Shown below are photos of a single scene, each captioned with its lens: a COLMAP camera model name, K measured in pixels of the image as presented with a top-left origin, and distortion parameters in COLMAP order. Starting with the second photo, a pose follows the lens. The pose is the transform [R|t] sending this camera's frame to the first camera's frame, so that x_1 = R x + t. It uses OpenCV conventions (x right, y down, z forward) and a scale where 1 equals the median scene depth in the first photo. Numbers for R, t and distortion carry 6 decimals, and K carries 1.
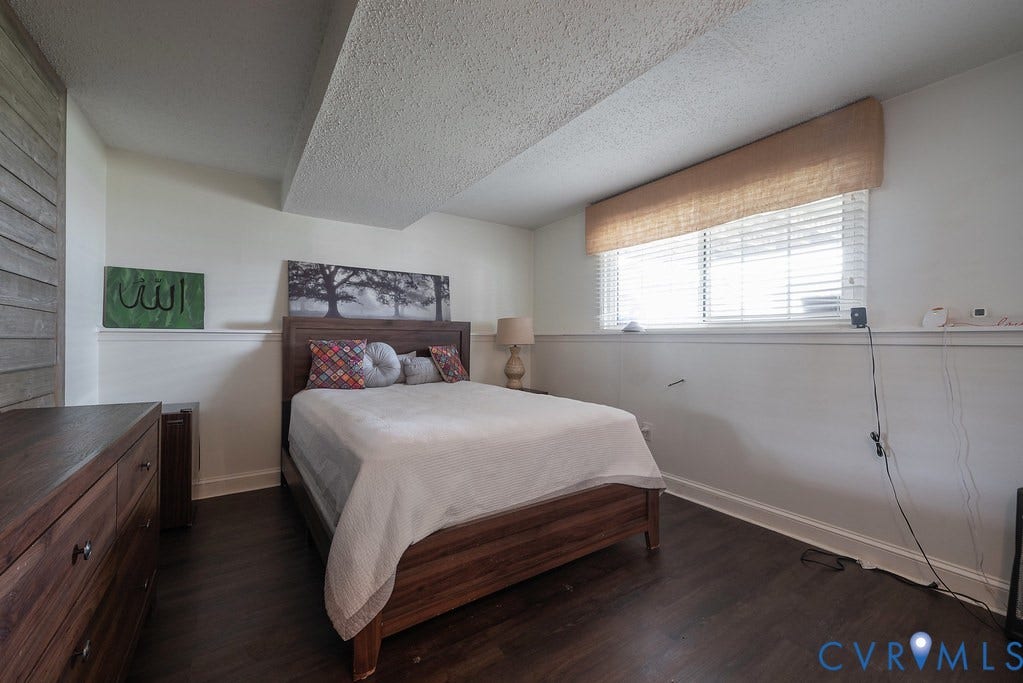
lens RADIAL K [[397.7, 0, 511.5], [0, 397.7, 341.5], [0, 0, 1]] dist [-0.000318, -0.000062]
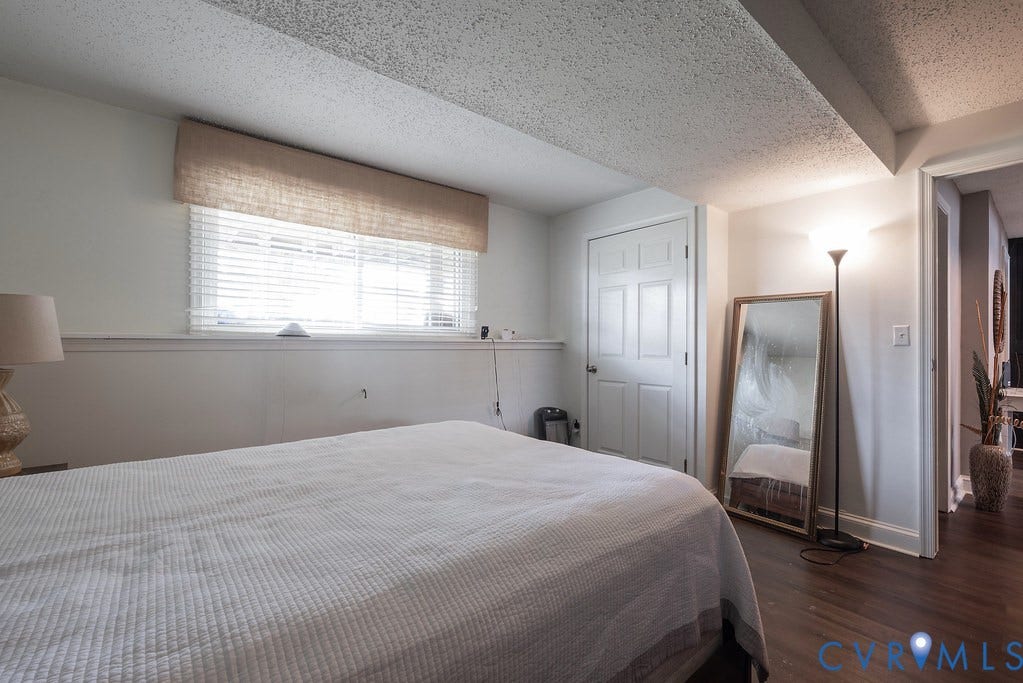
lens RADIAL K [[446.0, 0, 504.6], [0, 446.0, 340.8], [0, 0, 1]] dist [-0.001486, -0.000477]
pose [[-0.096303, 0.004837, 0.995340, -0.643175], [0.003816, 0.999983, -0.004491, -0.012694], [-0.995345, 0.003366, -0.096319, 0.770292]]
